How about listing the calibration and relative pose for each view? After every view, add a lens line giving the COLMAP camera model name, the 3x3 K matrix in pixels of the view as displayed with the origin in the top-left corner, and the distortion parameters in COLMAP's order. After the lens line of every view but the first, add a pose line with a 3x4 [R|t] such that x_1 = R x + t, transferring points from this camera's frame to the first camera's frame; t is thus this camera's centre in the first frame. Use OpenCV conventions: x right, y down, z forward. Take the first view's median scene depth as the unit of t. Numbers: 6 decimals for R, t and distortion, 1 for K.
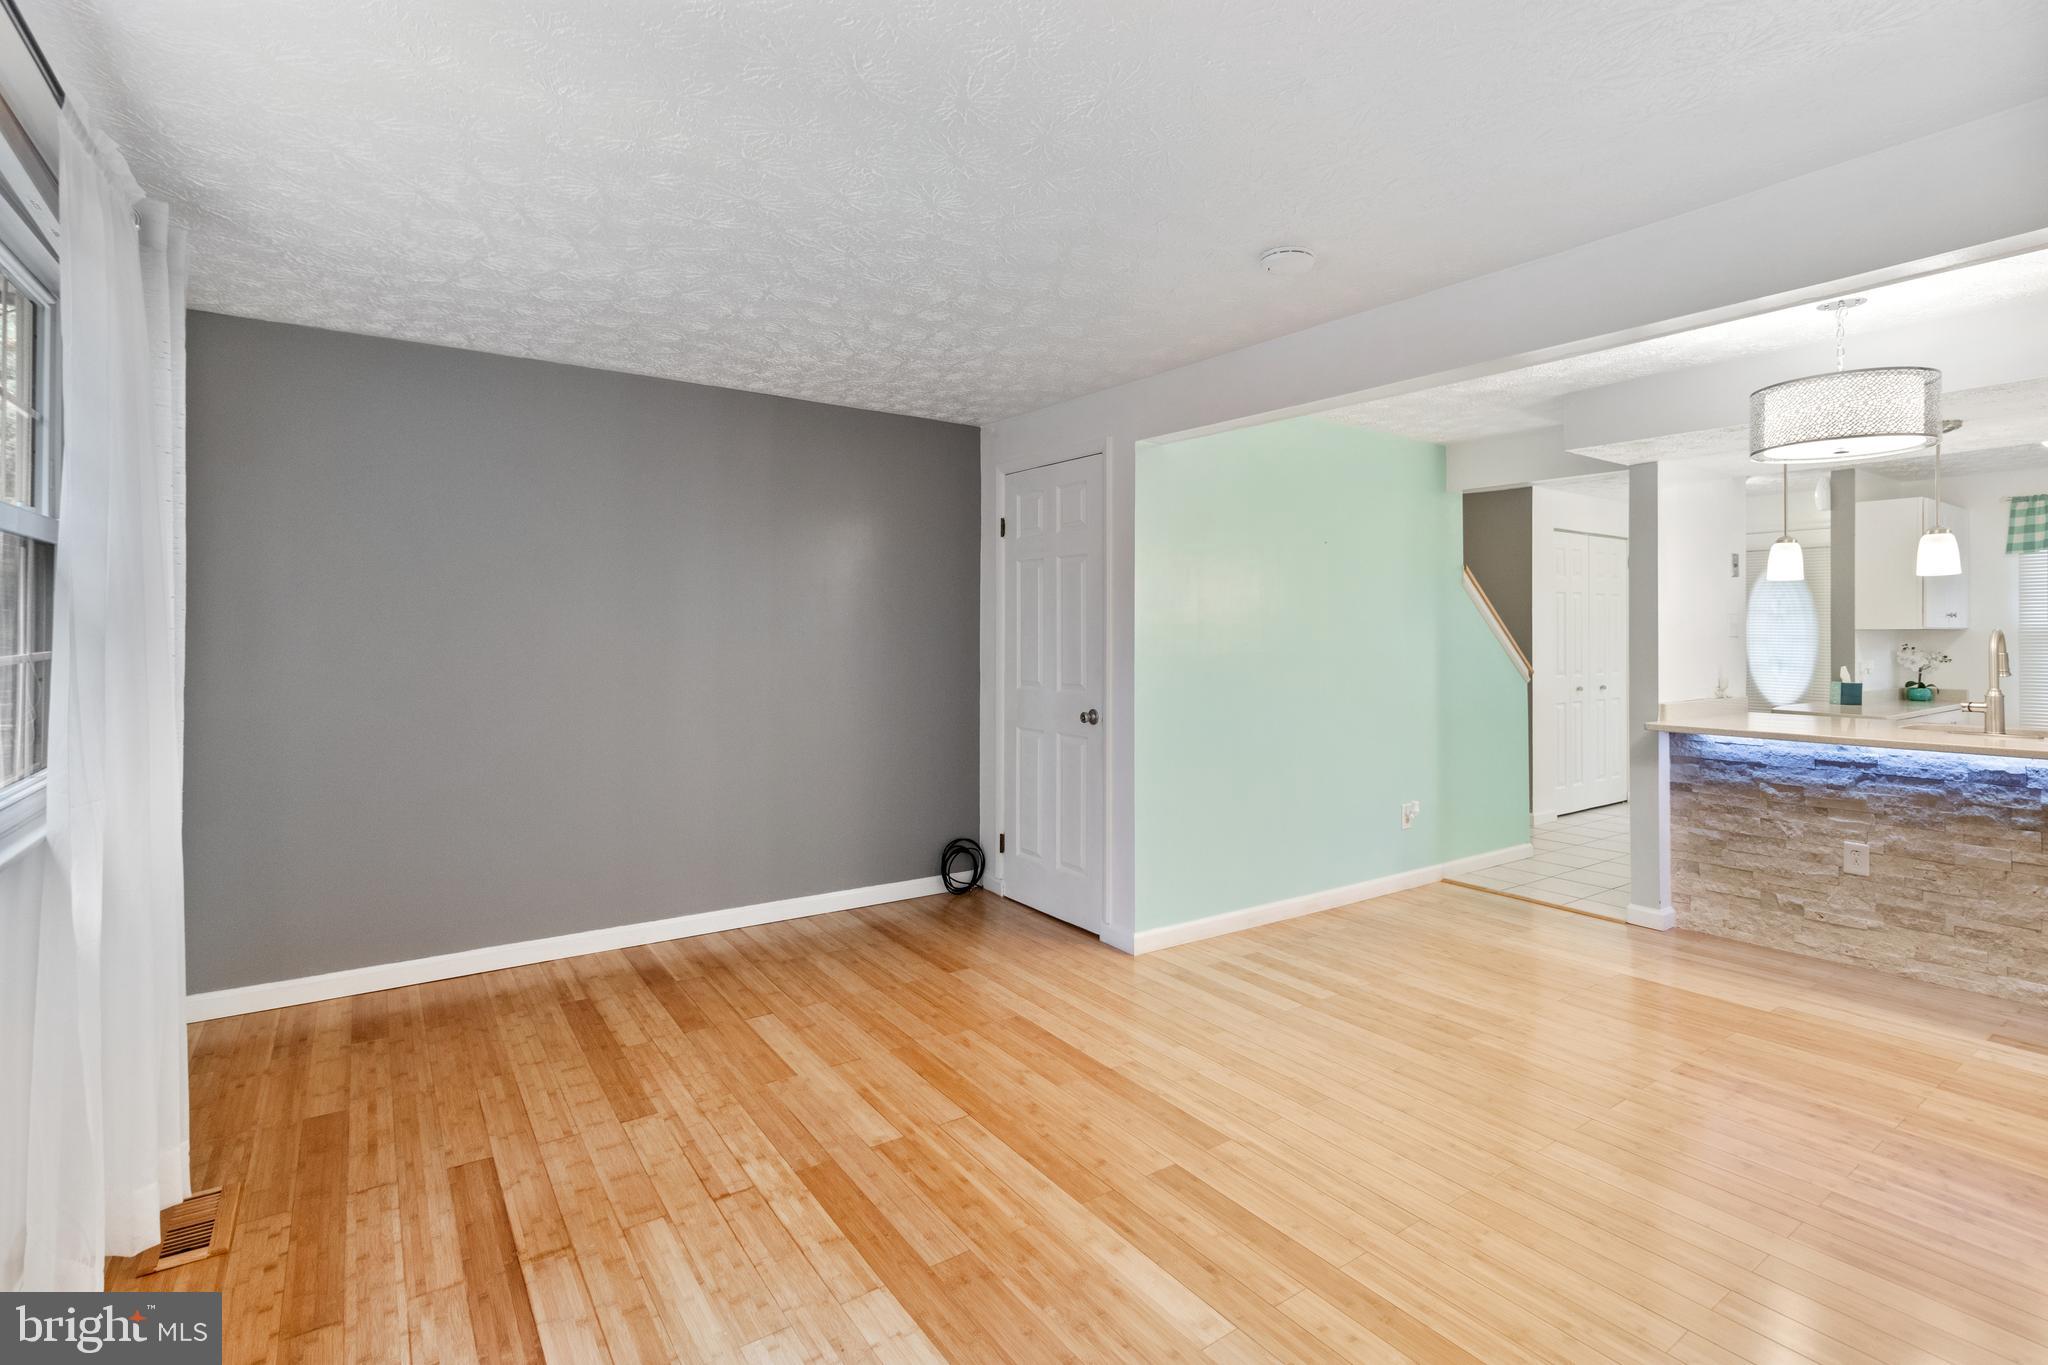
lens RADIAL K [[966.5, 0, 1047.2], [0, 966.5, 634.3], [0, 0, 1]] dist [0.001117, 0.001088]
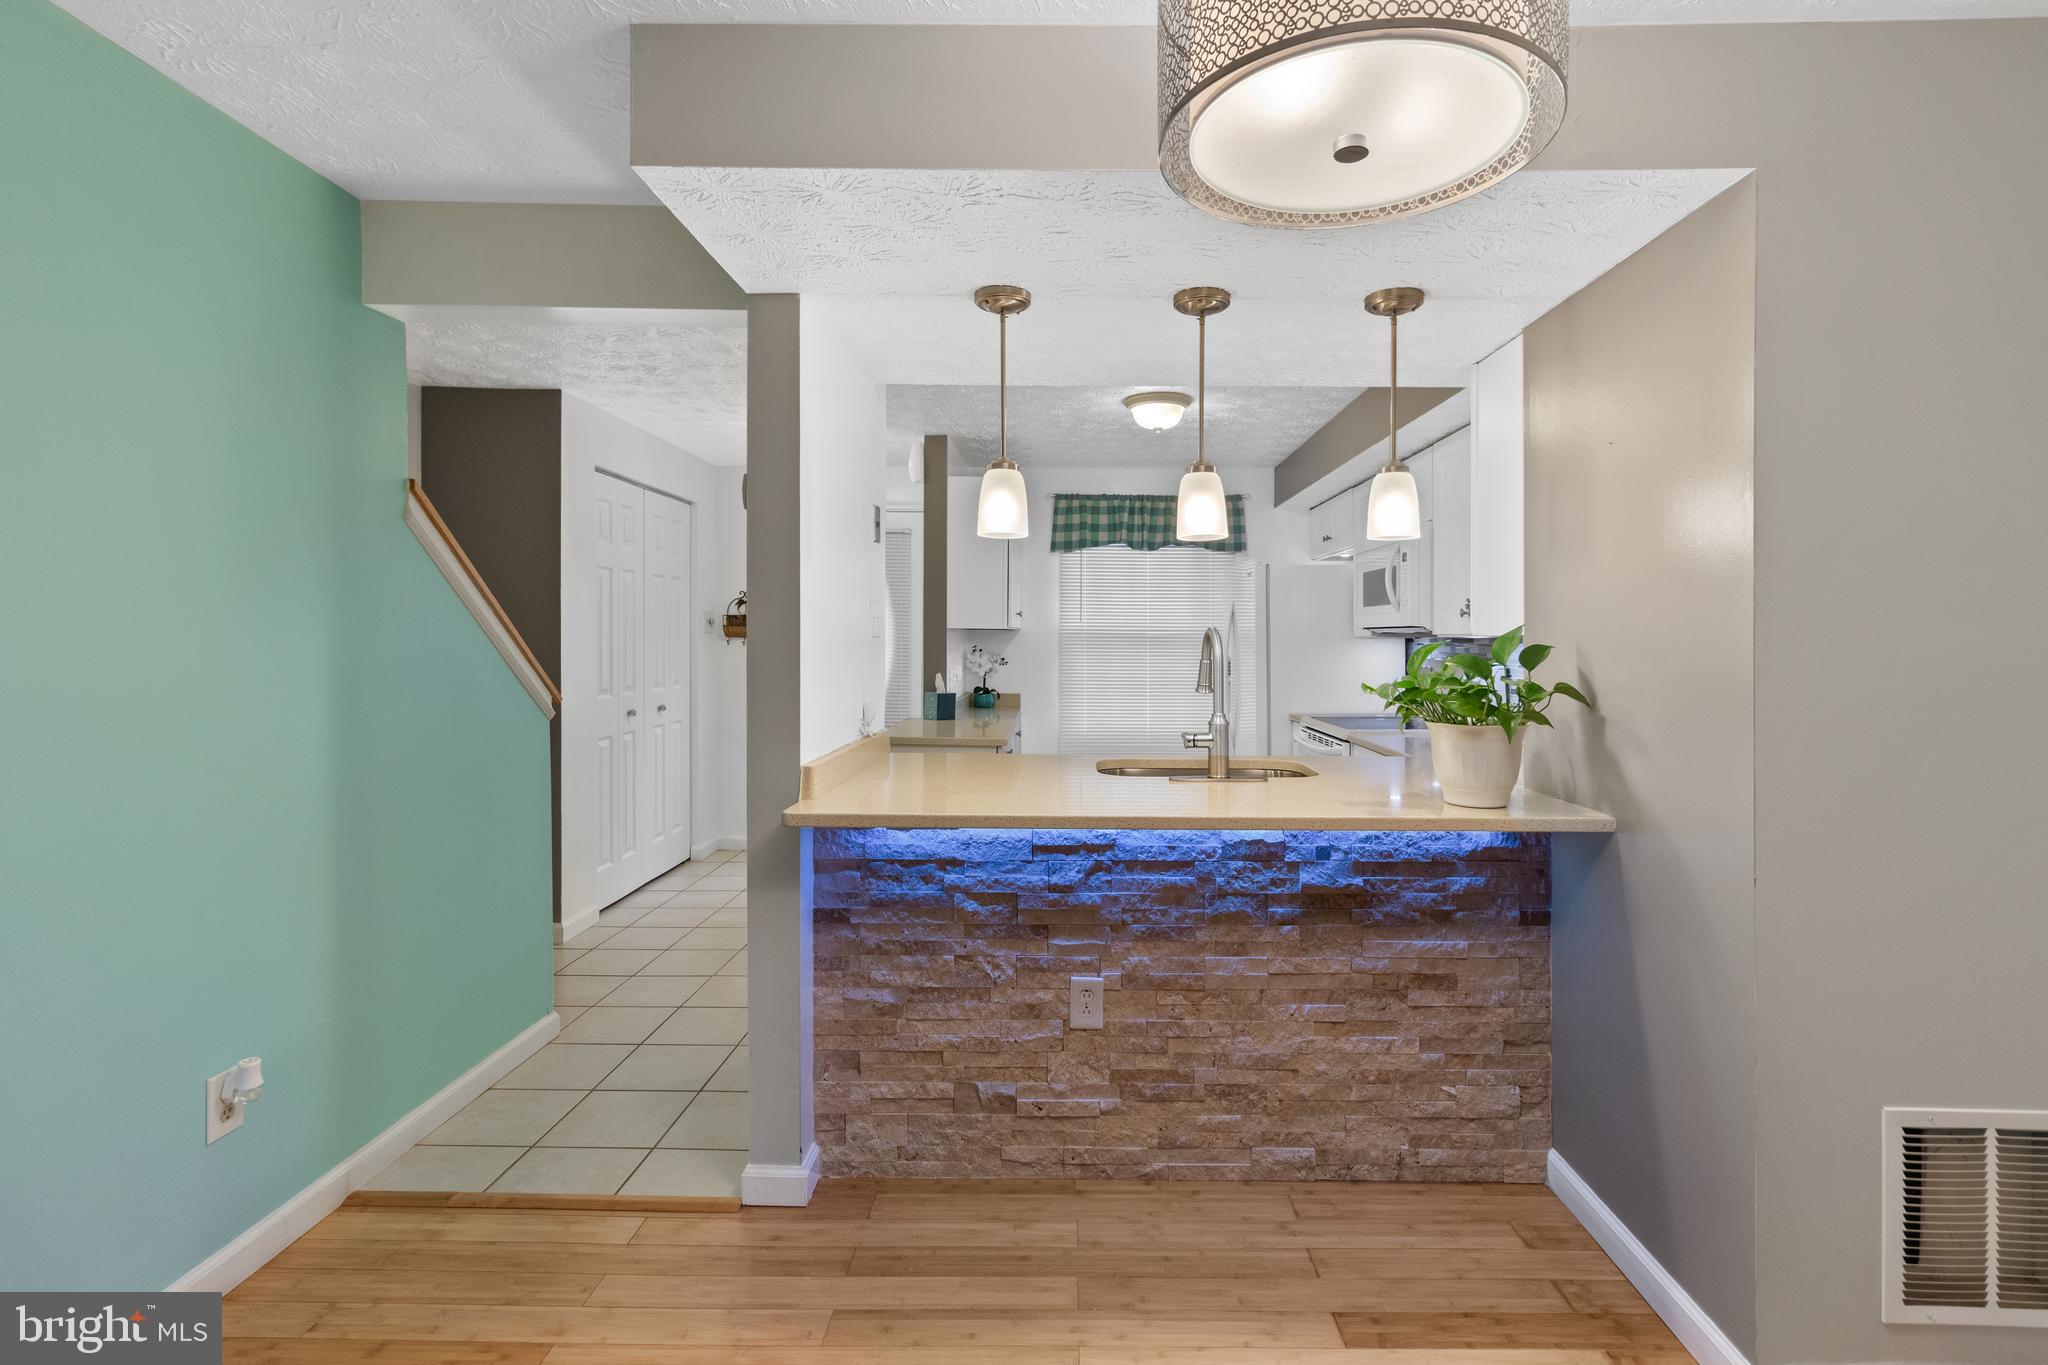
lens RADIAL K [[977.1, 0, 1047.8], [0, 977.1, 646.8], [0, 0, 1]] dist [0.002698, 0.000457]
pose [[0.605078, -0.004670, 0.796153, 0.326114], [-0.005282, 0.999937, 0.009880, 0.002725], [-0.796149, -0.010184, 0.605015, 0.634579]]
